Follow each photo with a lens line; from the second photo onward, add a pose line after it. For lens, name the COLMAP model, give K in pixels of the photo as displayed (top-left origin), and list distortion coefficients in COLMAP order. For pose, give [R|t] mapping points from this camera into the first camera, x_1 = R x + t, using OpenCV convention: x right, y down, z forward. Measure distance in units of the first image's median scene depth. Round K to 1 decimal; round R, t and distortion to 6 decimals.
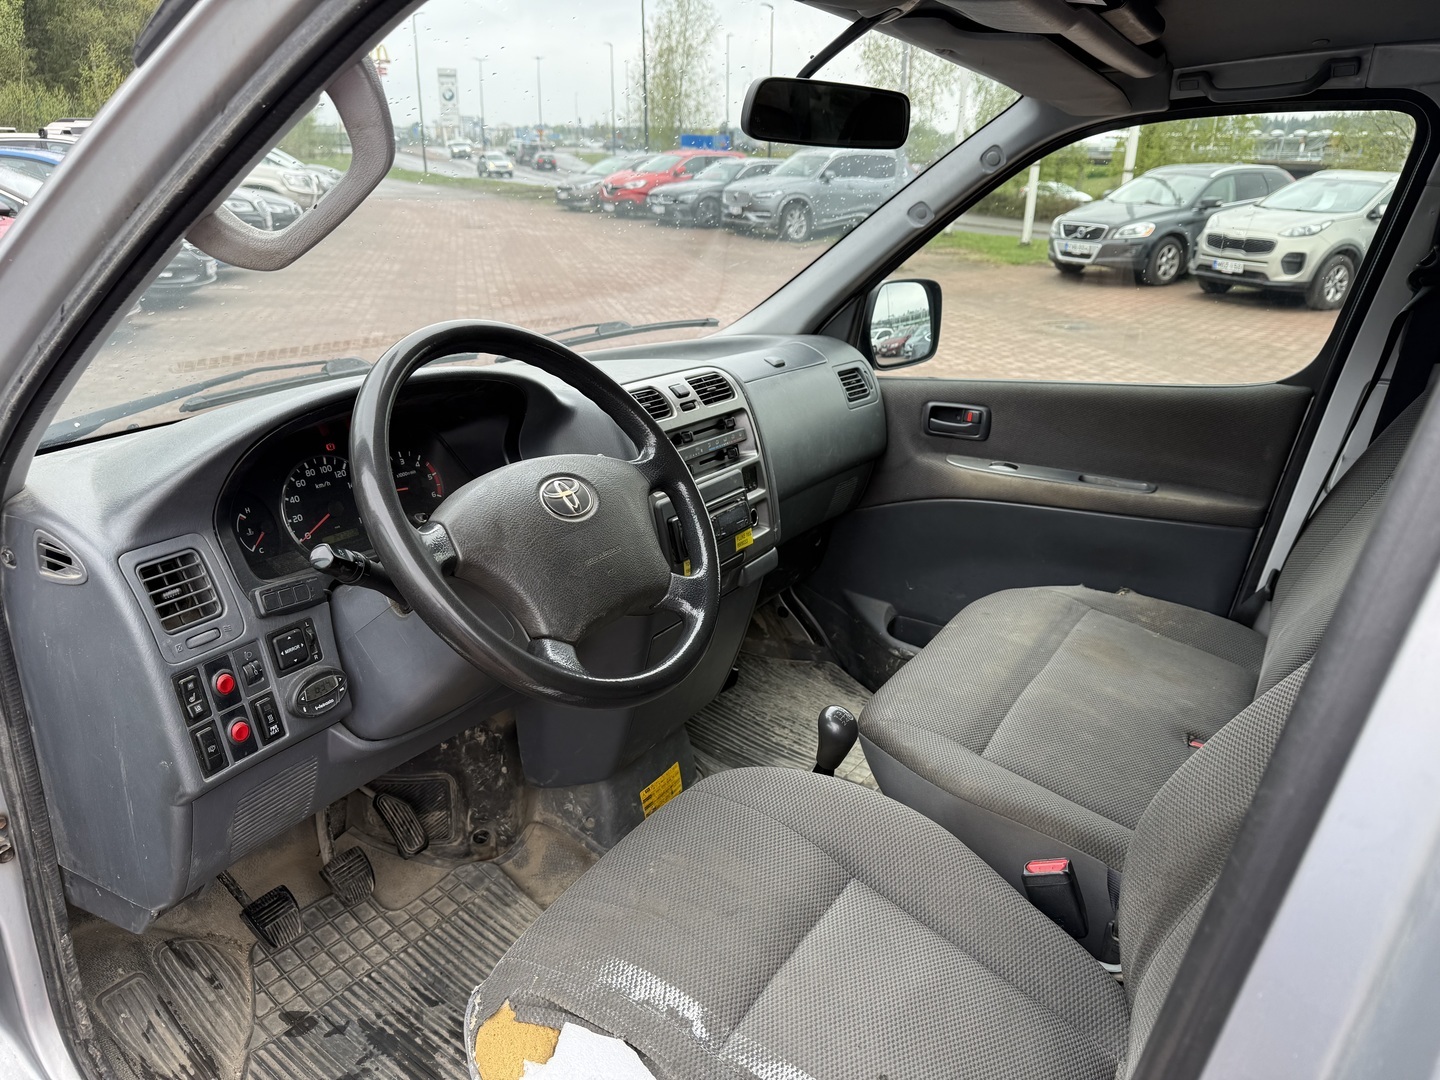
lens RADIAL K [[1028.6, 0, 720.0], [0, 1028.6, 540.0], [0, 0, 1]] dist [0.087426, -0.188592]
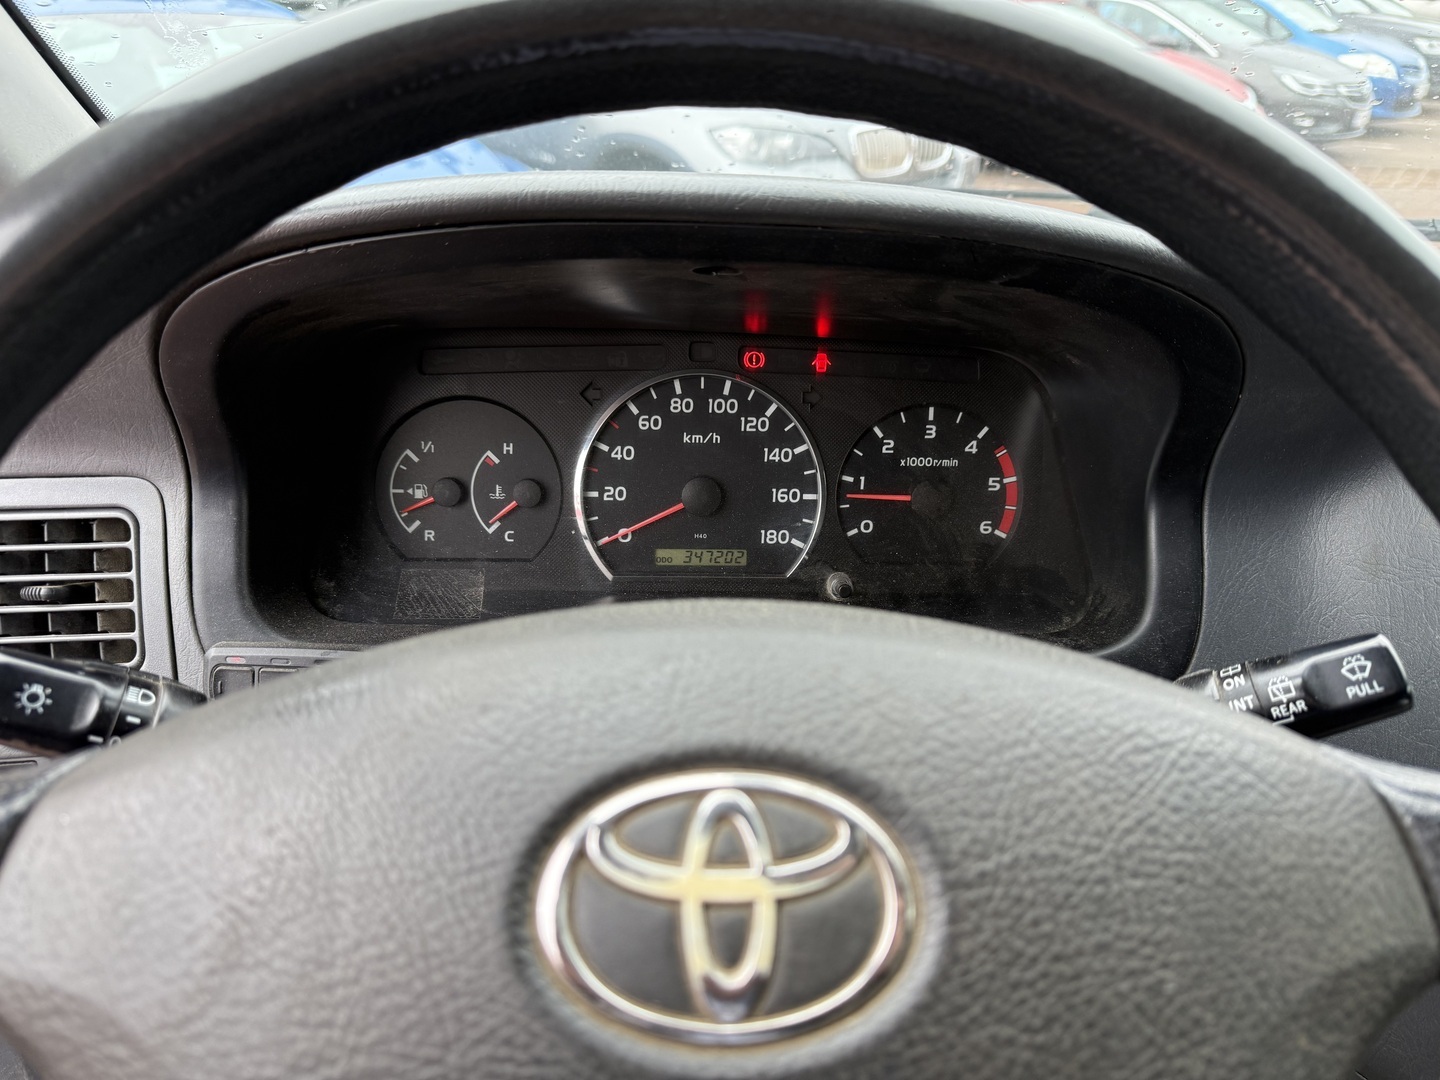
lens RADIAL K [[1028.6, 0, 720.0], [0, 1028.6, 540.0], [0, 0, 1]] dist [0.087426, -0.188592]
pose [[0.524336, 0.365662, -0.769002, -0.017648], [-0.263158, 0.928478, 0.262062, -0.132852], [0.809827, 0.064960, 0.583061, 0.755342]]
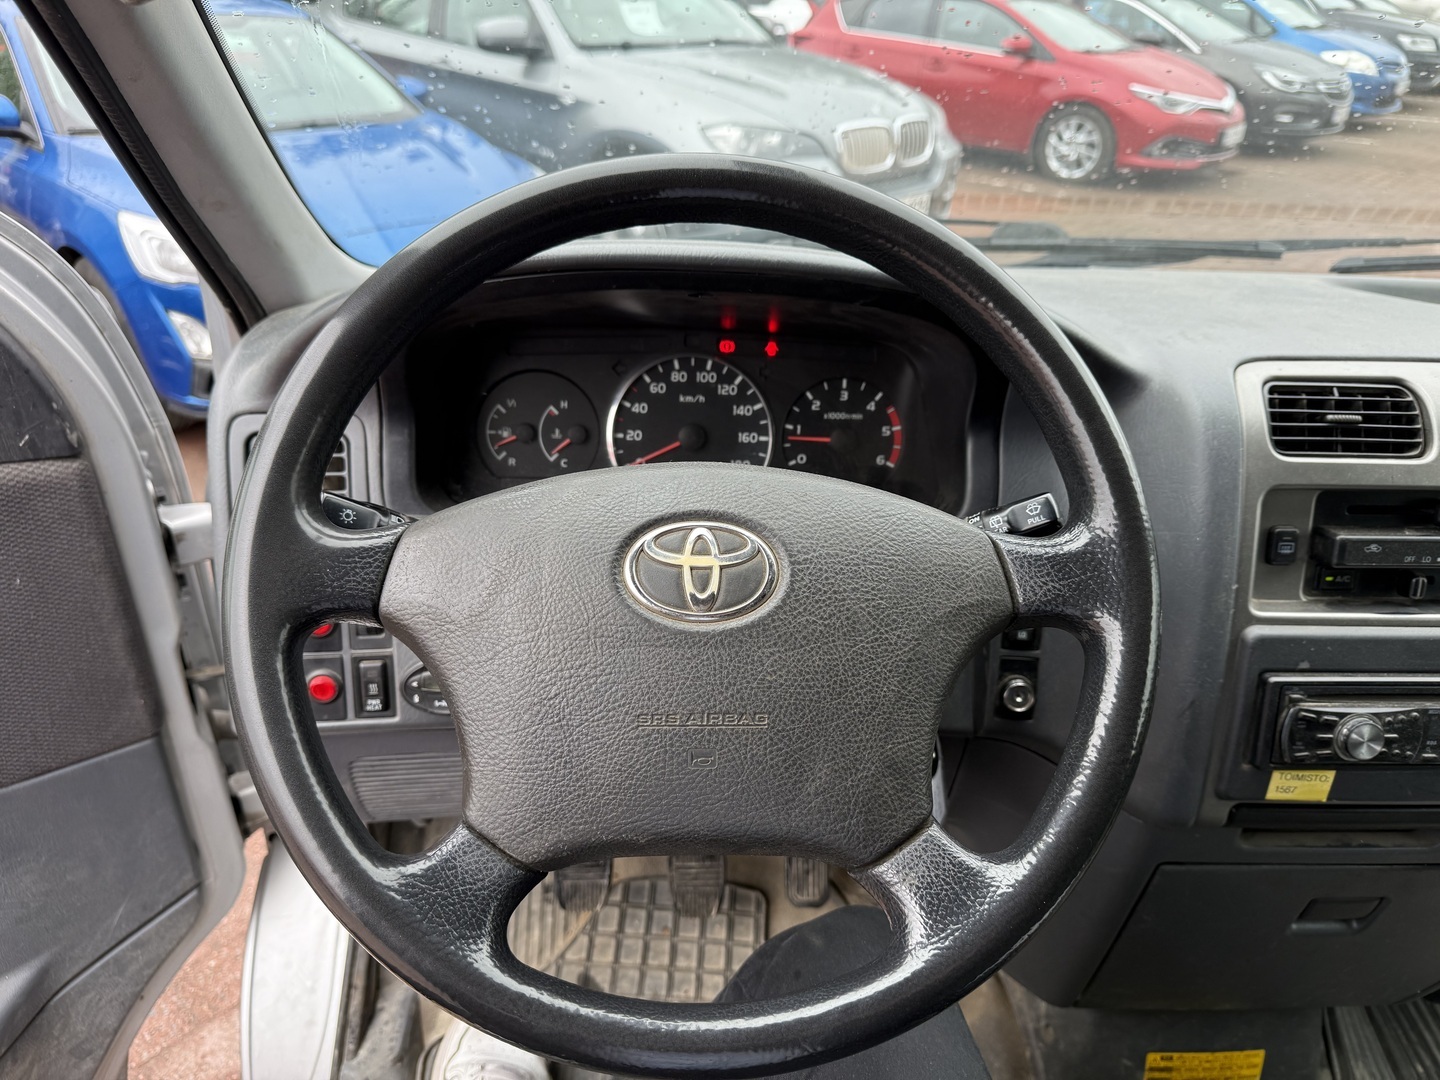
lens RADIAL K [[1028.6, 0, 720.0], [0, 1028.6, 540.0], [0, 0, 1]] dist [0.087426, -0.188592]
pose [[0.529179, 0.377614, -0.759853, 0.176244], [-0.270972, 0.923830, 0.270393, -0.156600], [0.804080, 0.062813, 0.591194, 0.627865]]
